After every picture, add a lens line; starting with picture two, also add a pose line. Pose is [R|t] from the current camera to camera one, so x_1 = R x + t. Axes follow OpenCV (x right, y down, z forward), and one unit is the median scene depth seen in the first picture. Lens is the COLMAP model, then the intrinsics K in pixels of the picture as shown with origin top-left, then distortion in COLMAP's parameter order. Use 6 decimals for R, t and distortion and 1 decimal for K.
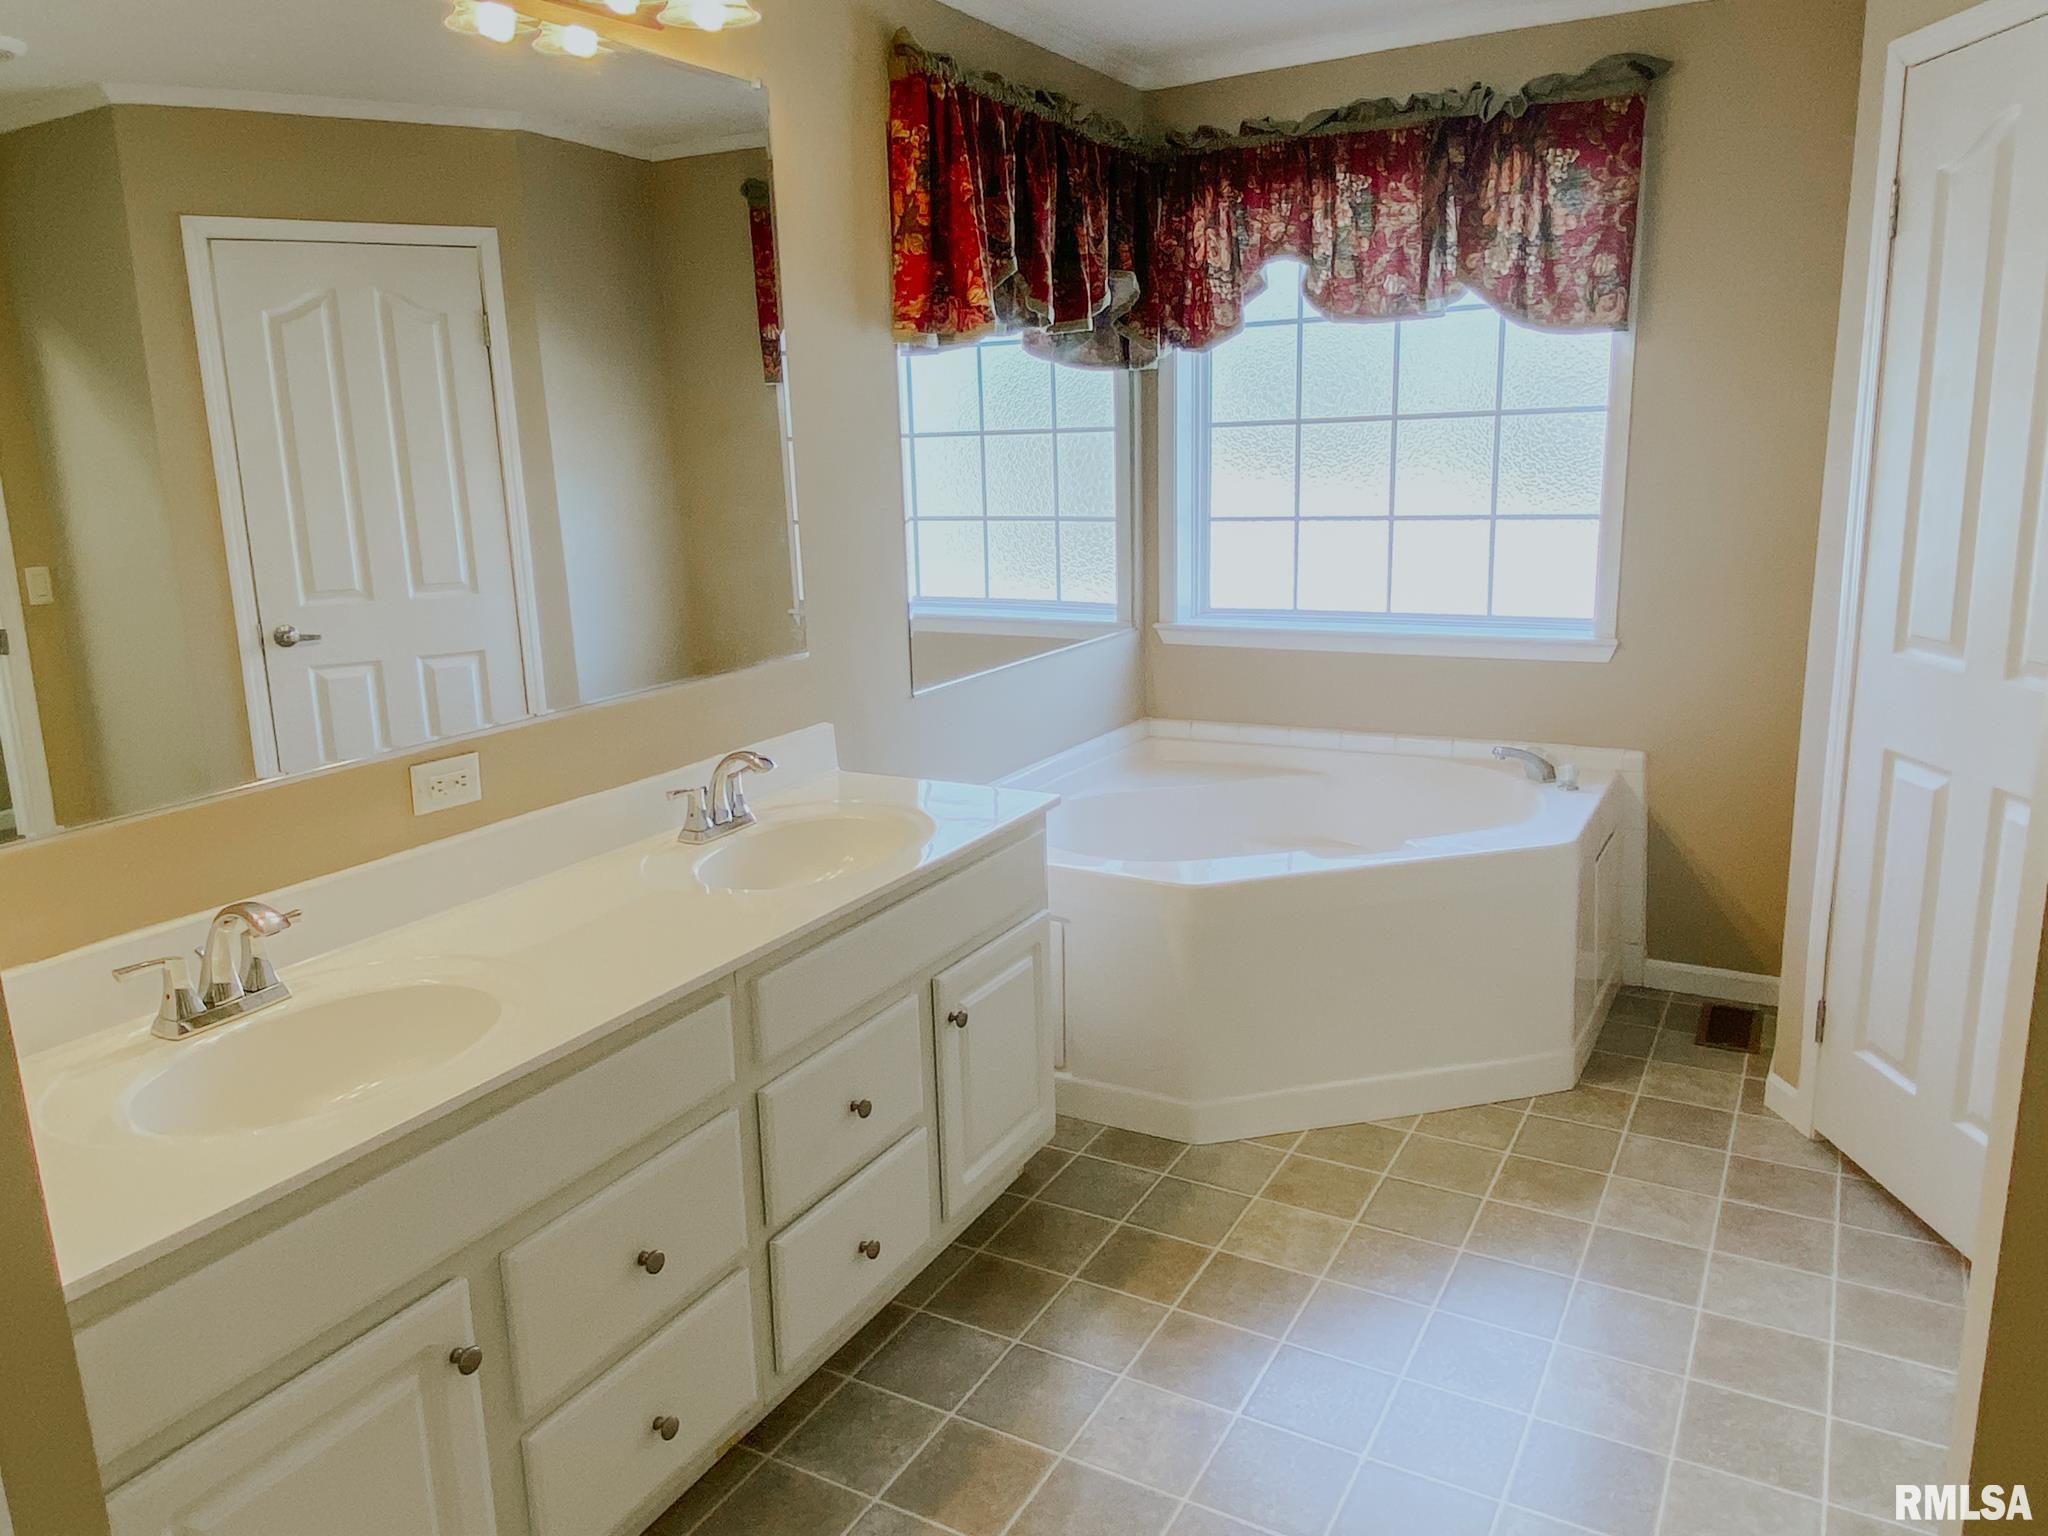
lens RADIAL K [[1464.7, 0, 1024.0], [0, 1464.7, 768.0], [0, 0, 1]] dist [0.108692, -0.132597]
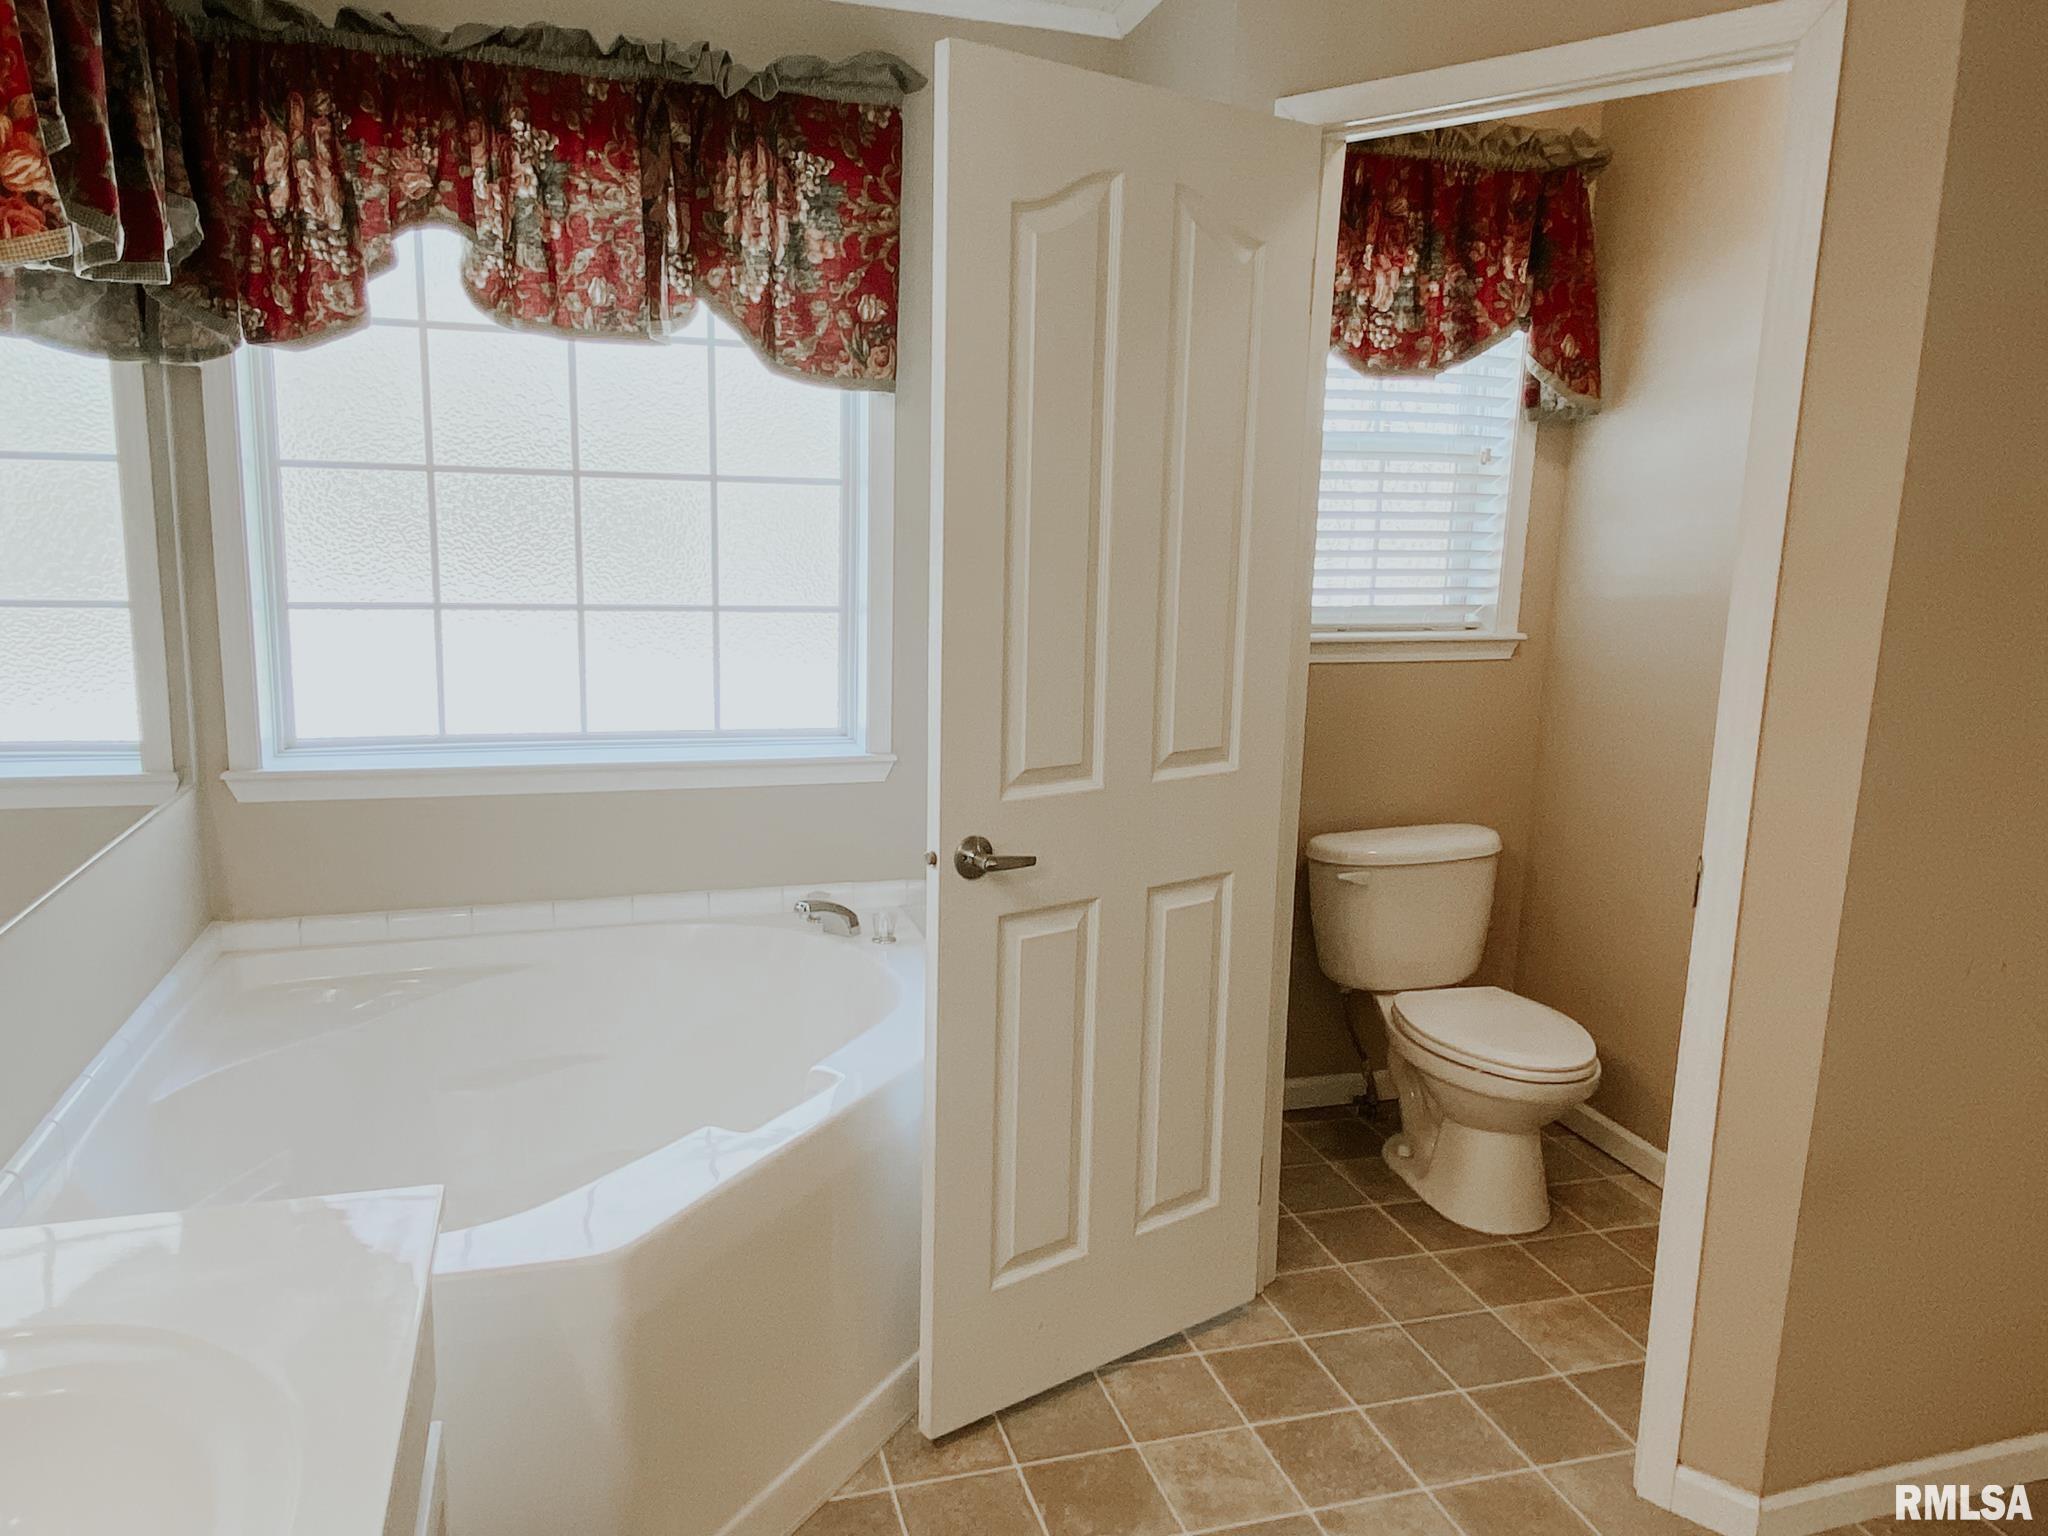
lens RADIAL K [[1464.7, 0, 1024.0], [0, 1464.7, 768.0], [0, 0, 1]] dist [0.108692, -0.132597]
pose [[0.697104, -0.078665, 0.712641, -0.144557], [0.114225, 0.993453, -0.002072, -0.069805], [-0.707812, 0.082846, 0.701526, 0.365567]]
